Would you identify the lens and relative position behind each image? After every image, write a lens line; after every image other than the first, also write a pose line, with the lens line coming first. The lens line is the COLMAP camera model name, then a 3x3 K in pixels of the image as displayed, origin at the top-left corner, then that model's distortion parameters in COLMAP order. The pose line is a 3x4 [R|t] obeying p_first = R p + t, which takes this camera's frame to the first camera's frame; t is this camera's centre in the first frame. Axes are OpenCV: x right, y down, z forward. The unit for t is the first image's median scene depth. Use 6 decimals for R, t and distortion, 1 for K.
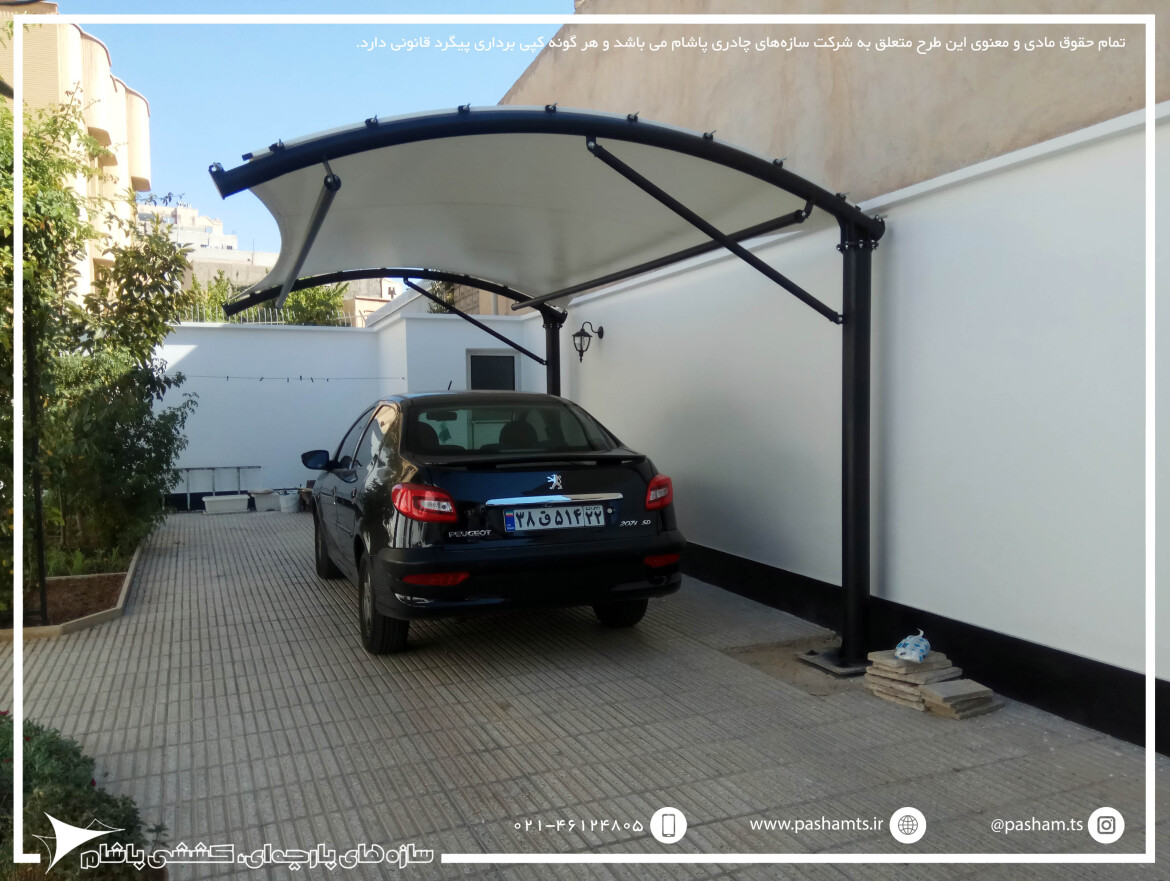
lens RADIAL K [[897.7, 0, 585.9], [0, 897.7, 464.7], [0, 0, 1]] dist [0.052404, -0.156198]
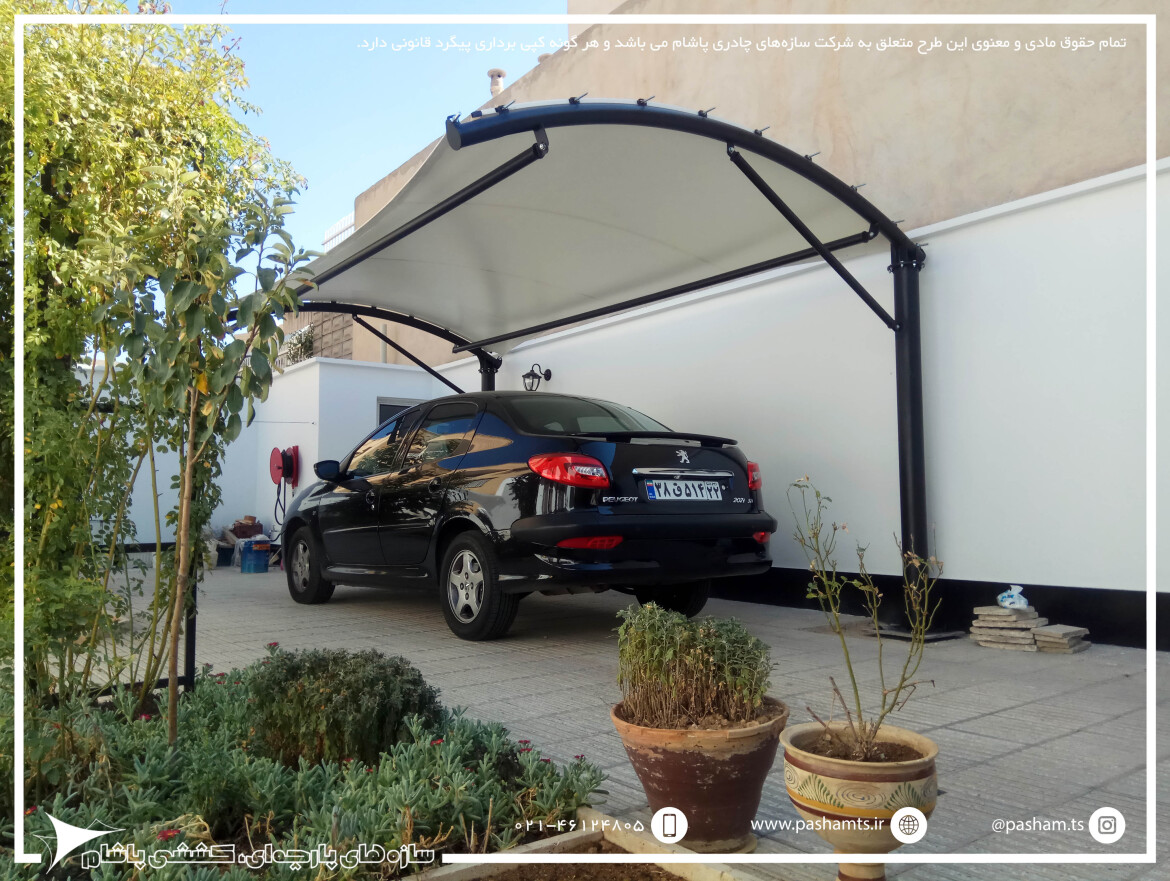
lens RADIAL K [[888.6, 0, 547.7], [0, 888.6, 441.5], [0, 0, 1]] dist [0.054078, -0.133817]
pose [[0.972267, 0.028348, 0.232151, -0.432723], [0.005019, 0.989869, -0.141894, 0.149659], [-0.233821, 0.139124, 0.962274, 0.030009]]
